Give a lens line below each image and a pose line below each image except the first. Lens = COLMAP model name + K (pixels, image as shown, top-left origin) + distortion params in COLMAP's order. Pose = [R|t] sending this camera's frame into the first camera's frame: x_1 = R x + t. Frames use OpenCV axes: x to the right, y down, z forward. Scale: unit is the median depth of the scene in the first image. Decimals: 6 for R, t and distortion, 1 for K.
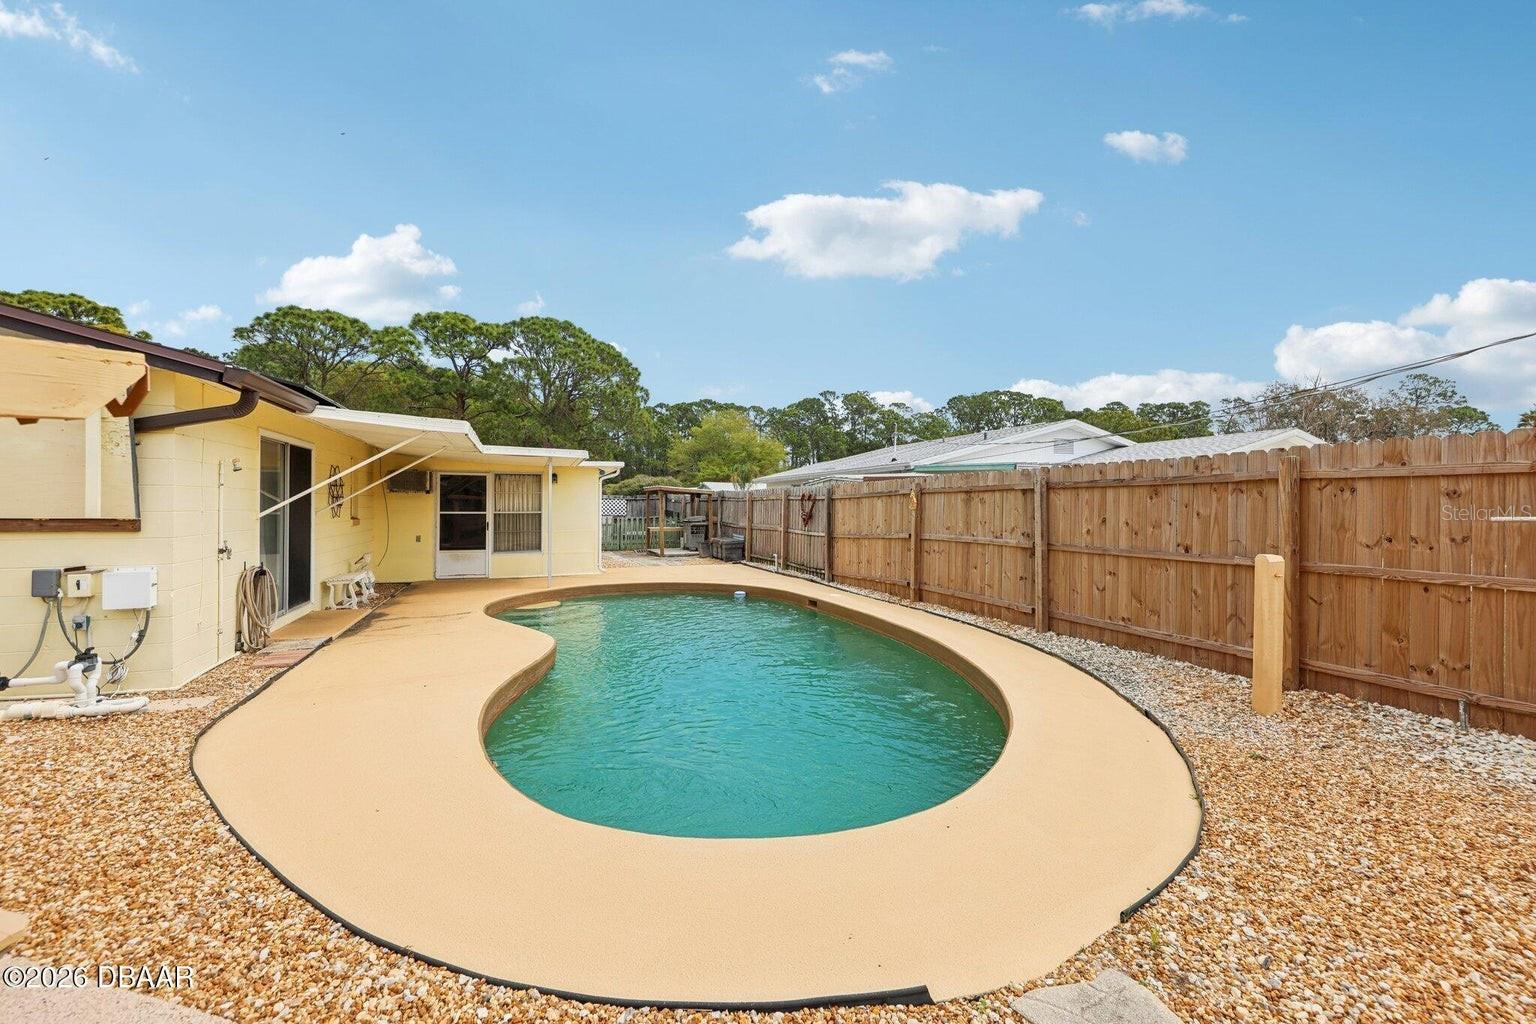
lens RADIAL K [[635.1, 0, 776.1], [0, 635.1, 513.6], [0, 0, 1]] dist [-0.000326, -0.000444]
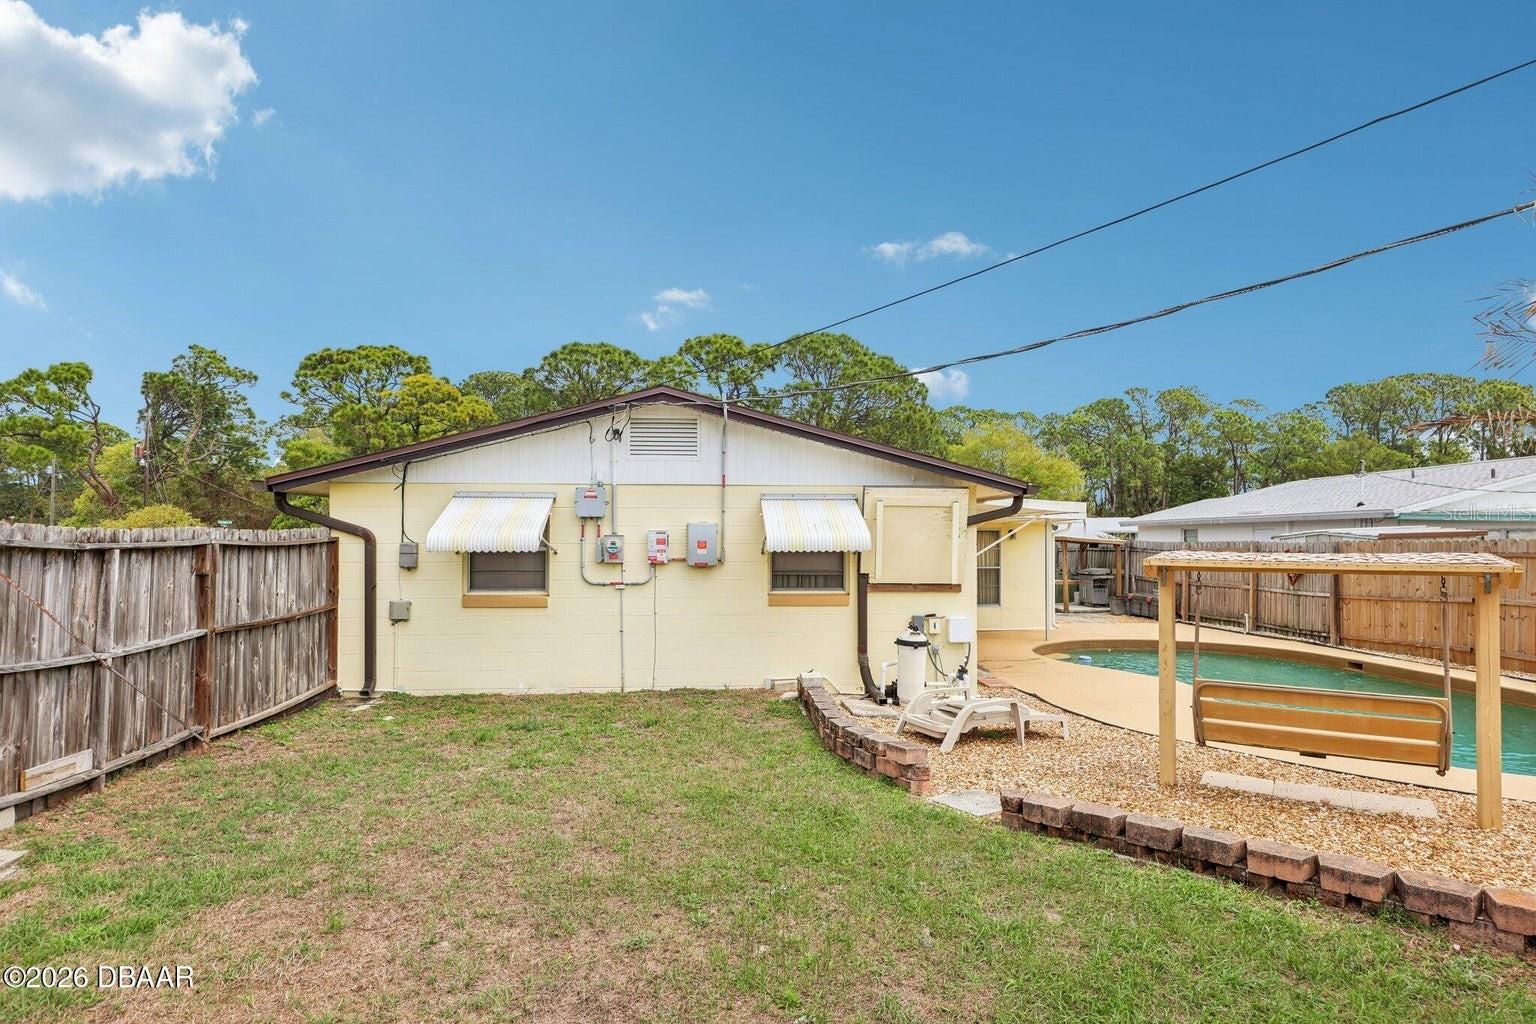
lens RADIAL K [[843.0, 0, 776.6], [0, 843.0, 523.1], [0, 0, 1]] dist [0.015741, -0.000932]
pose [[0.957686, -0.007766, -0.287711, -0.095704], [-0.002442, 0.999381, -0.035105, -0.007461], [0.287805, 0.034322, 0.957074, -0.123383]]
